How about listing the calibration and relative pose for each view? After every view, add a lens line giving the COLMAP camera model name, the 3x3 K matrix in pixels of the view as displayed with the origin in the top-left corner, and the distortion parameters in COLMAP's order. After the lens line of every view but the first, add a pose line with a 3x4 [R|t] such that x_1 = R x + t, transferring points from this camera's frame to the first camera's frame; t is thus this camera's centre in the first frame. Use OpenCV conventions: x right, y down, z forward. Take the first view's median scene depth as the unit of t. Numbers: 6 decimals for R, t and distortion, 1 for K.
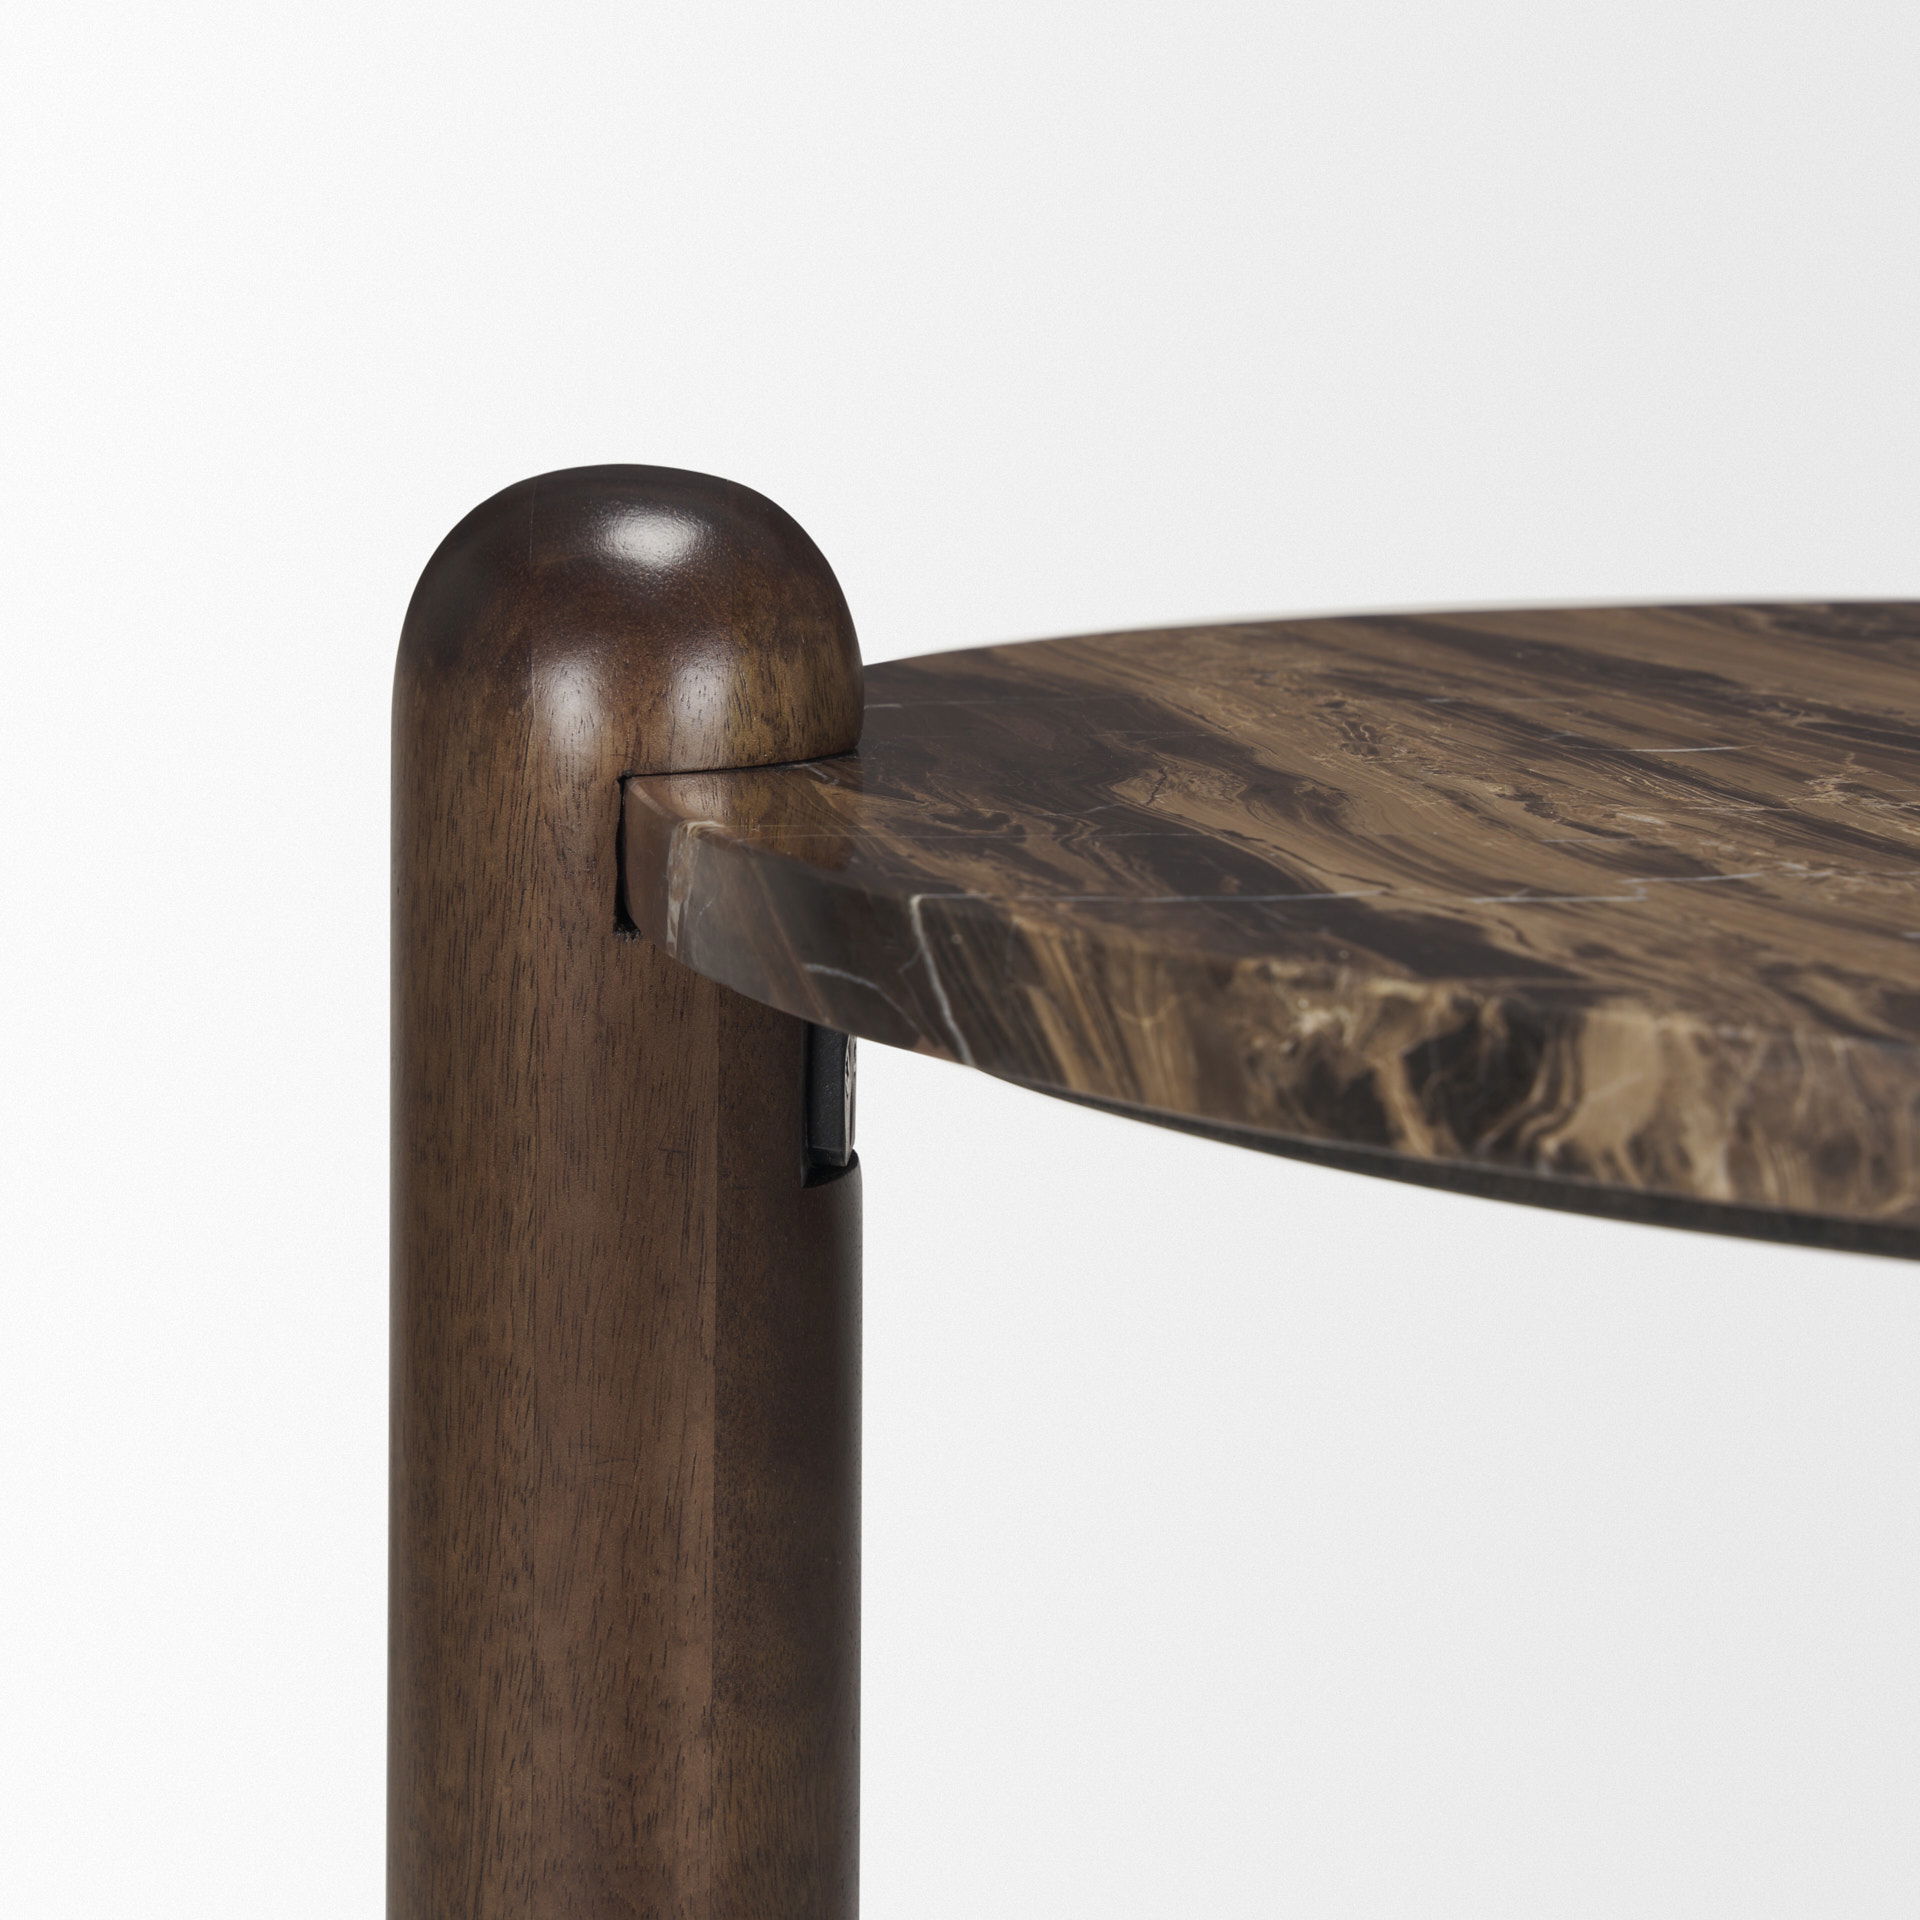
lens RADIAL K [[5171.1, 0, 956.1], [0, 5171.1, 968.7], [0, 0, 1]] dist [-0.135647, 0.000000]
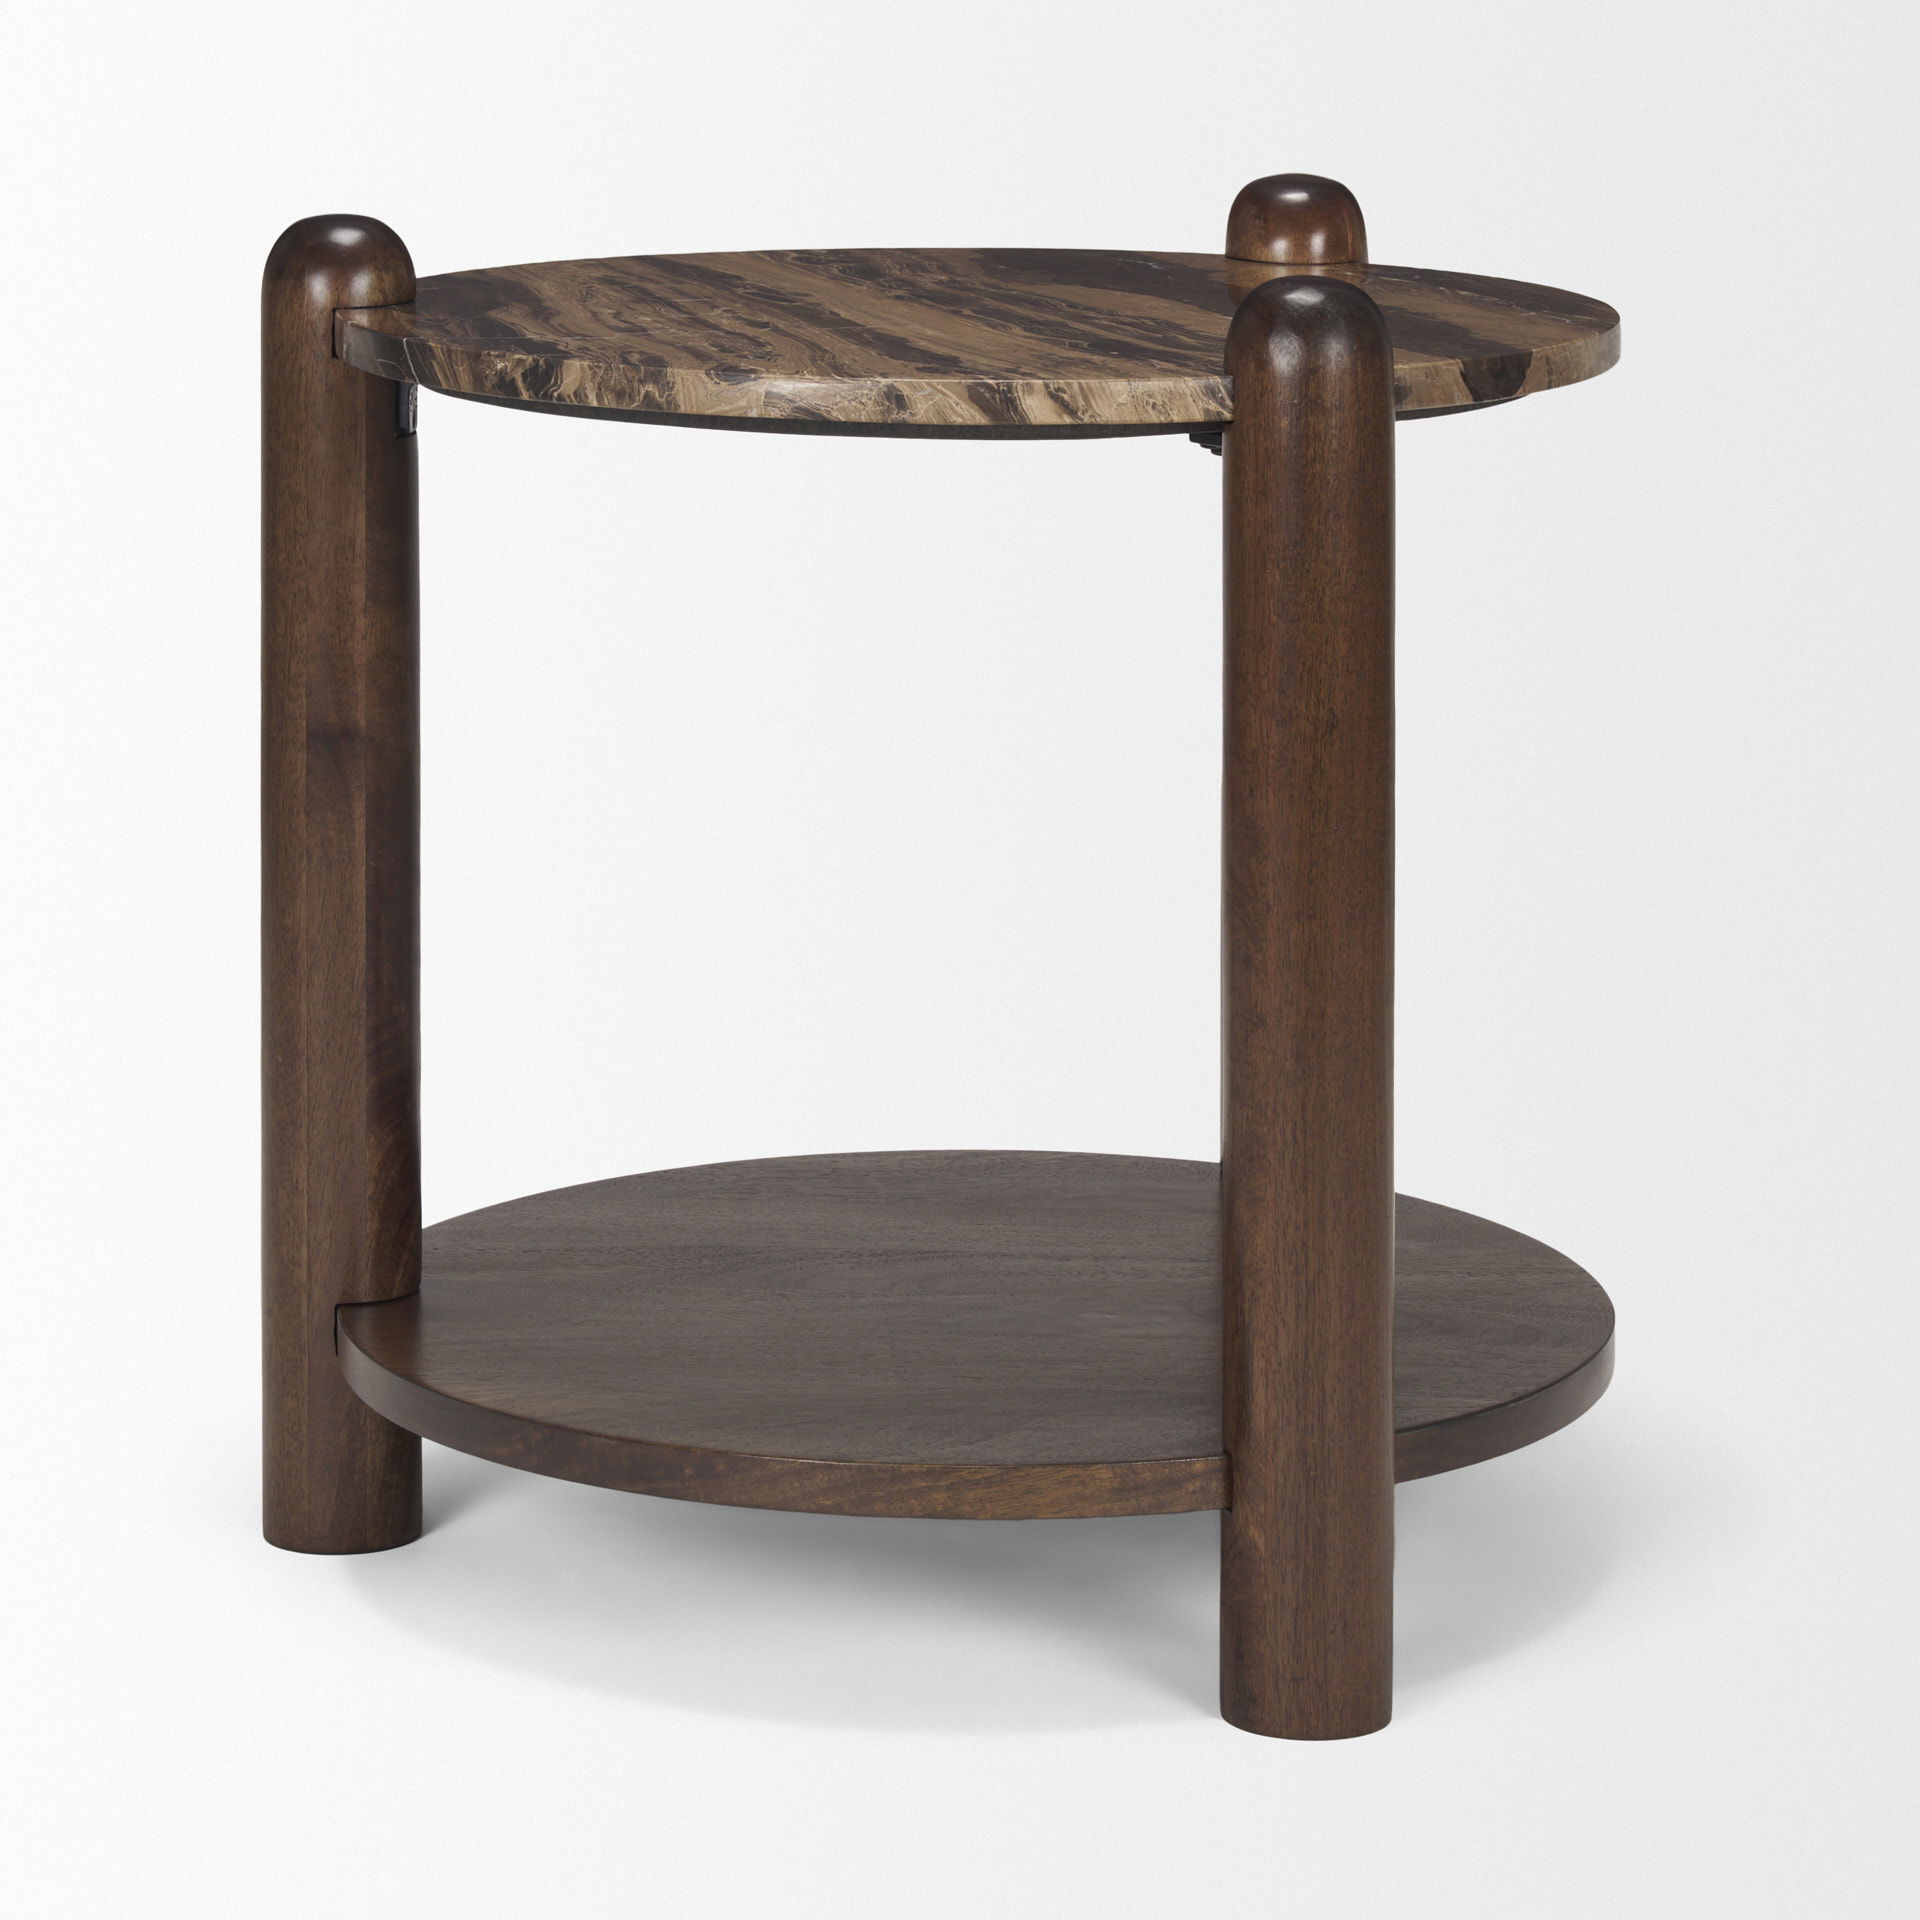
lens RADIAL K [[5171.1, 0, 966.0], [0, 5171.1, 947.6], [0, 0, 1]] dist [-0.135647, 0.000000]
pose [[0.999886, -0.007381, 0.013181, 0.283824], [0.006478, 0.997713, 0.067278, 0.145818], [-0.013647, -0.067185, 0.997647, -2.227099]]
